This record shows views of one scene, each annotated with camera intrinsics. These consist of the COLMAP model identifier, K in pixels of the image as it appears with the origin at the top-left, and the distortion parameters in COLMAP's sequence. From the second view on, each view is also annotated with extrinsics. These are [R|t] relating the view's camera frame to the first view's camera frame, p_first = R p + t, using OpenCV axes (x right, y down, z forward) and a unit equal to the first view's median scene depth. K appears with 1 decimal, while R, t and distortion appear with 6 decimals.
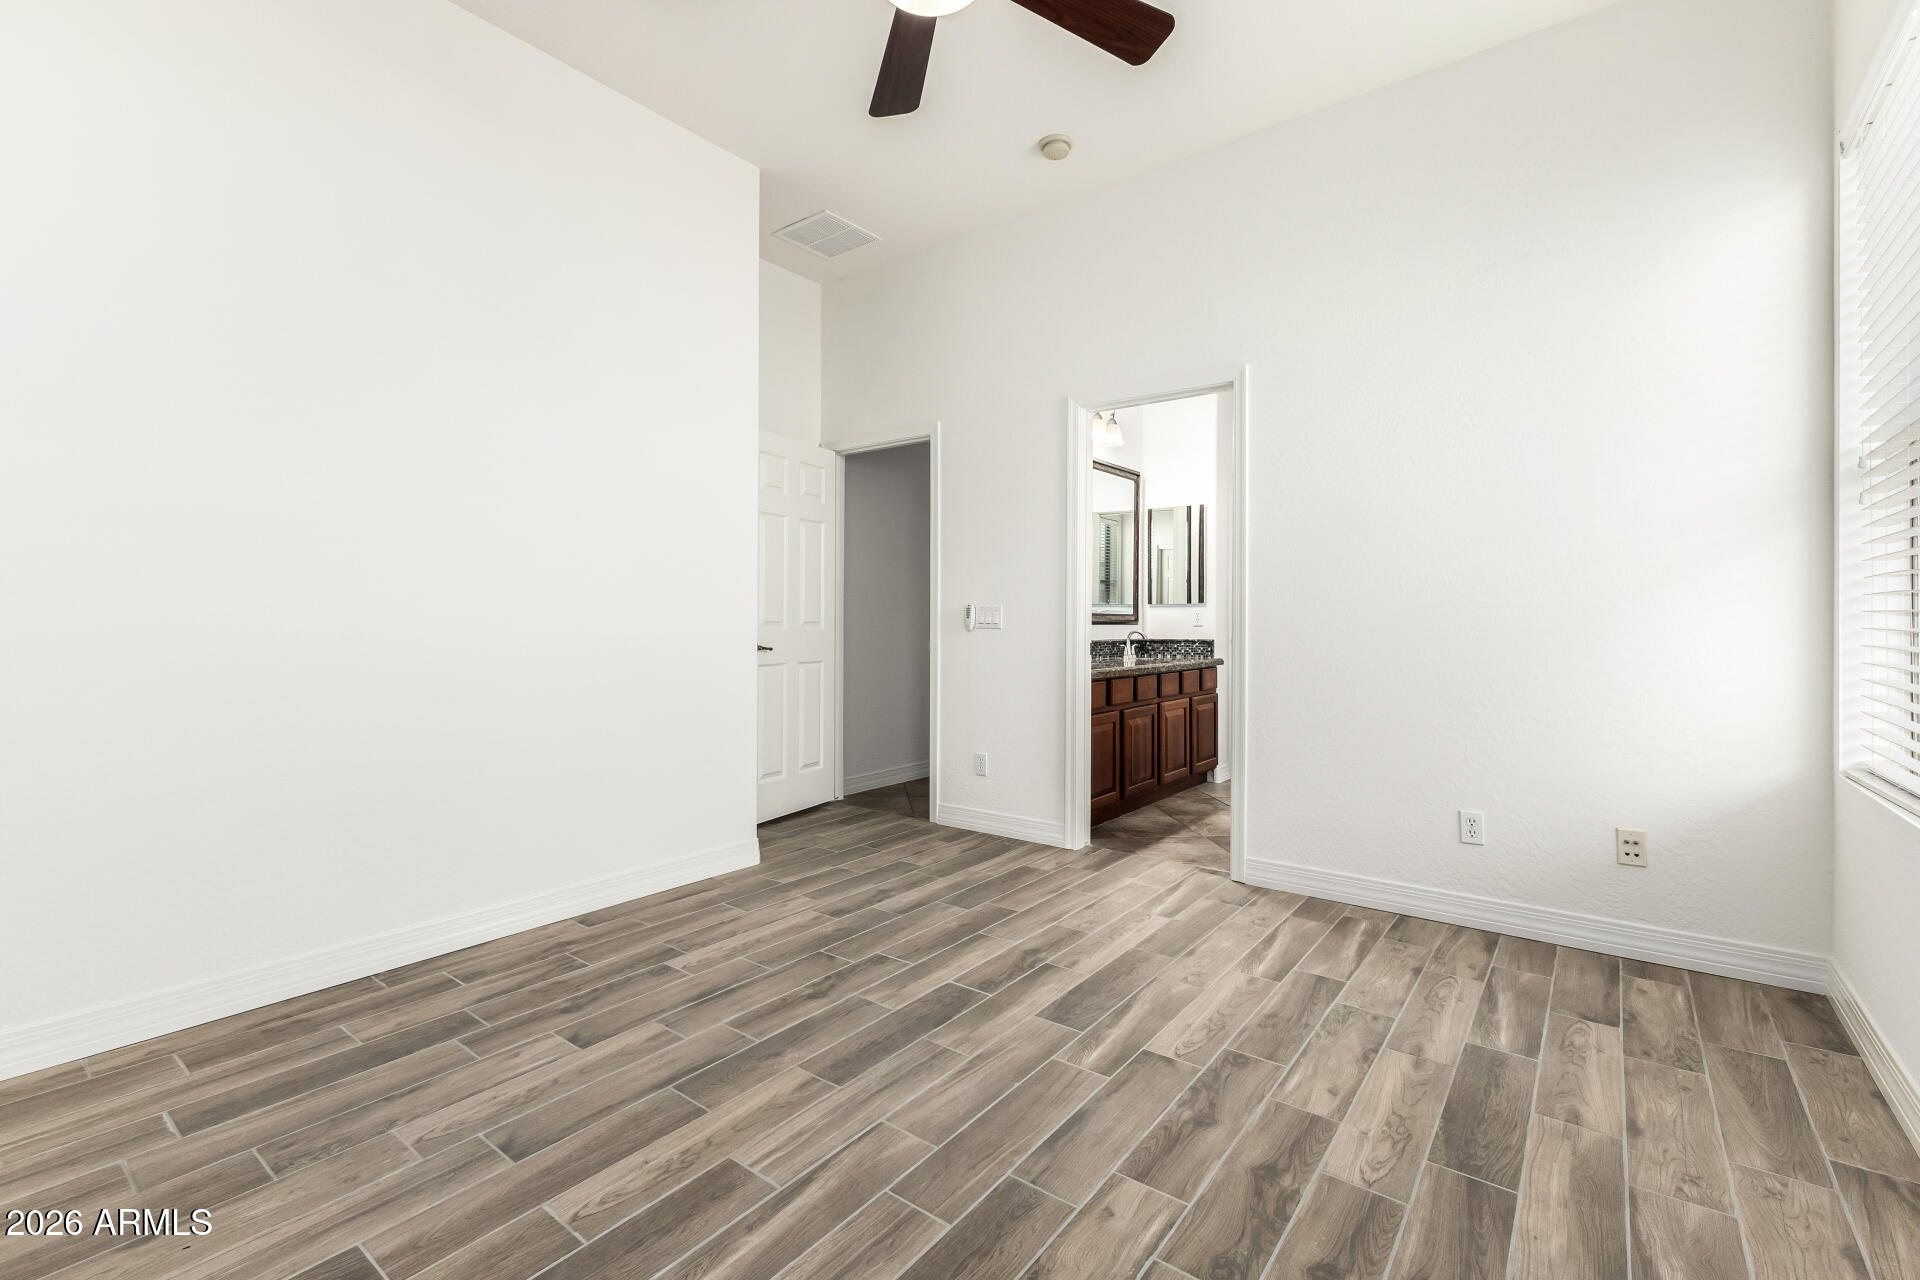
lens RADIAL K [[837.9, 0, 958.7], [0, 837.9, 630.1], [0, 0, 1]] dist [0.008578, -0.000792]
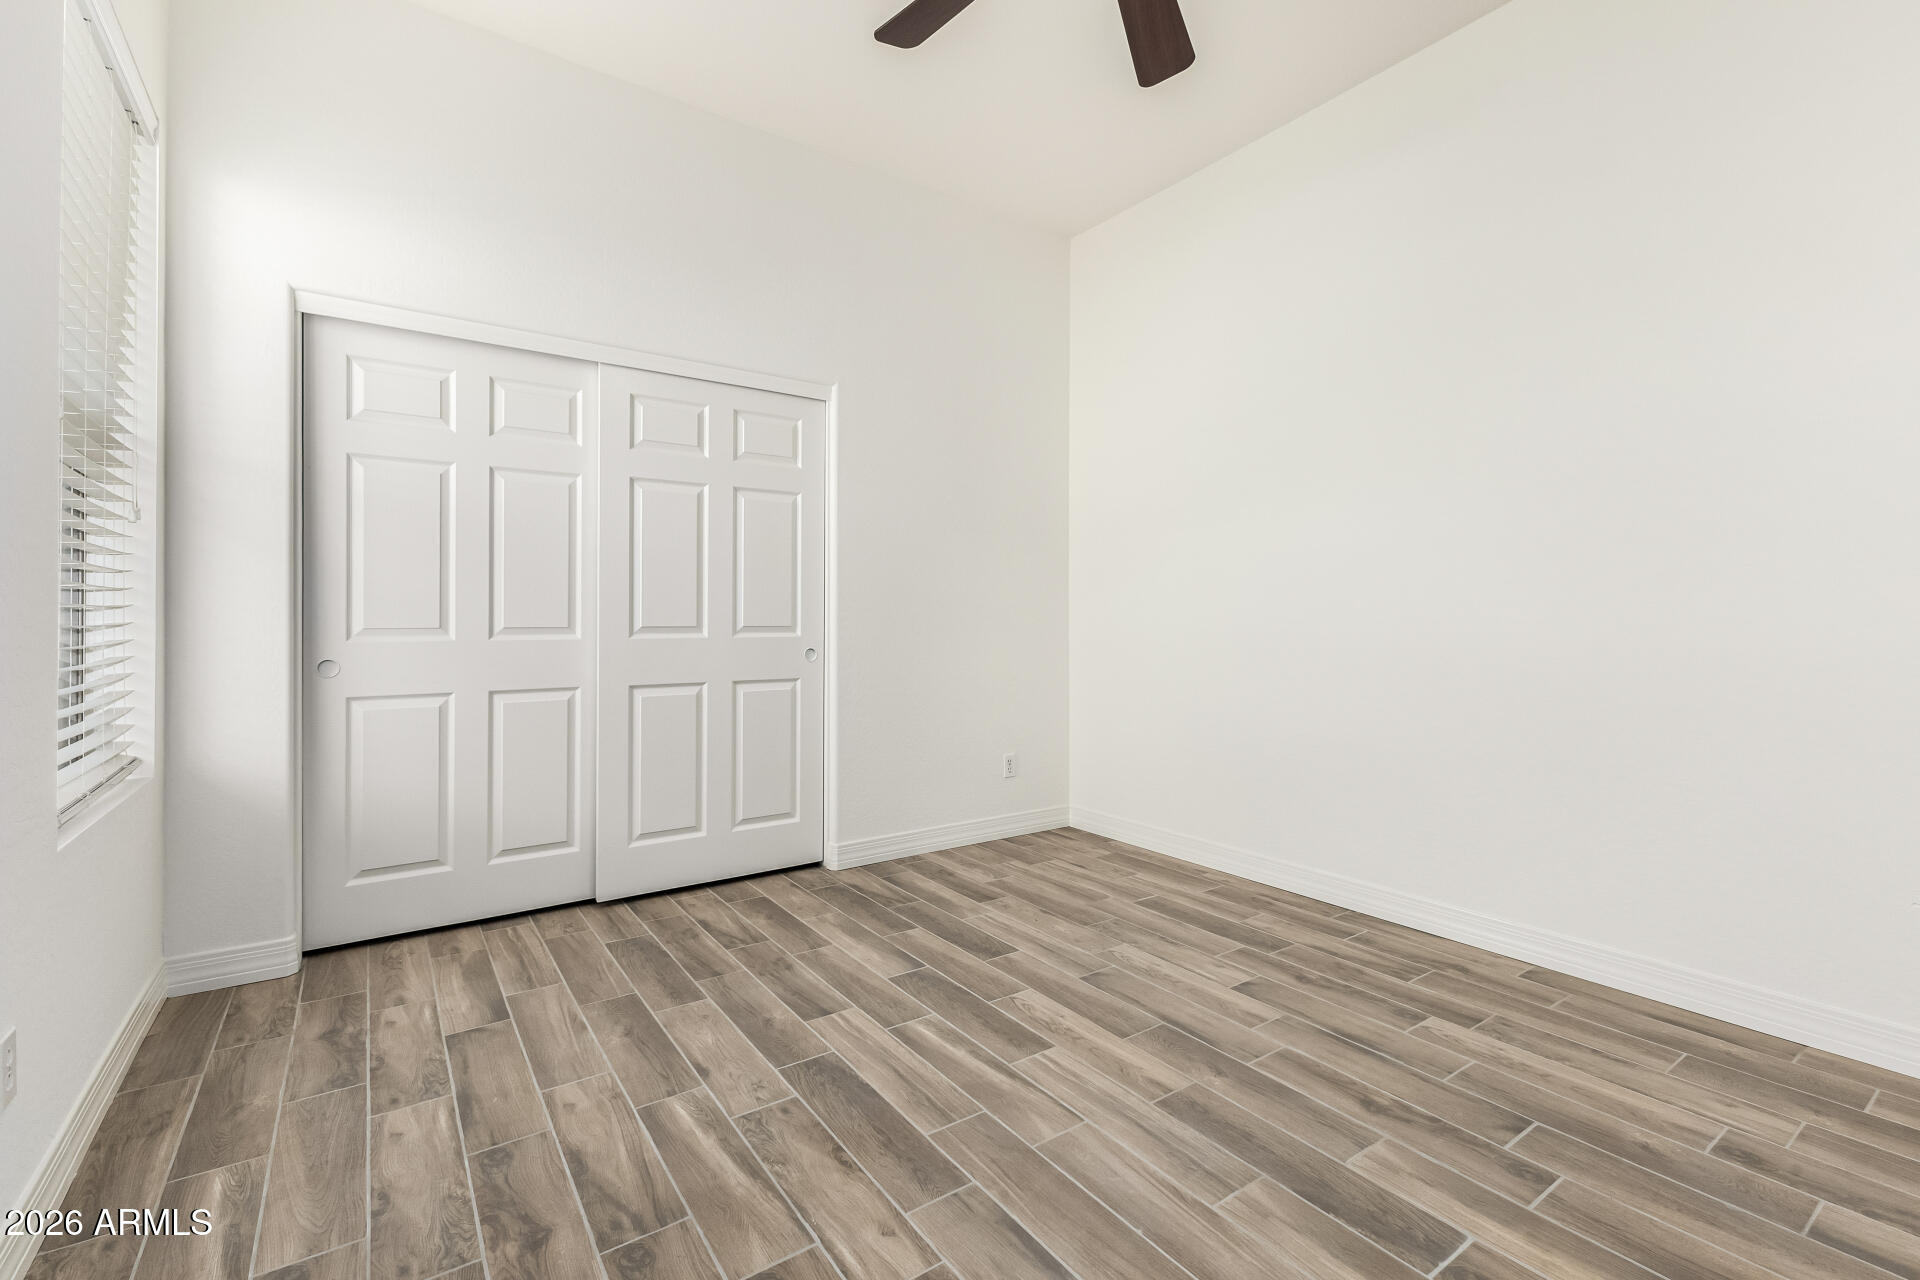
lens RADIAL K [[837.9, 0, 958.8], [0, 837.9, 630.2], [0, 0, 1]] dist [0.008578, -0.000792]
pose [[-0.299442, 0.008056, -0.954080, 0.739408], [-0.012155, 0.999851, 0.012258, -0.007997], [0.954037, 0.015268, -0.299300, 0.938009]]
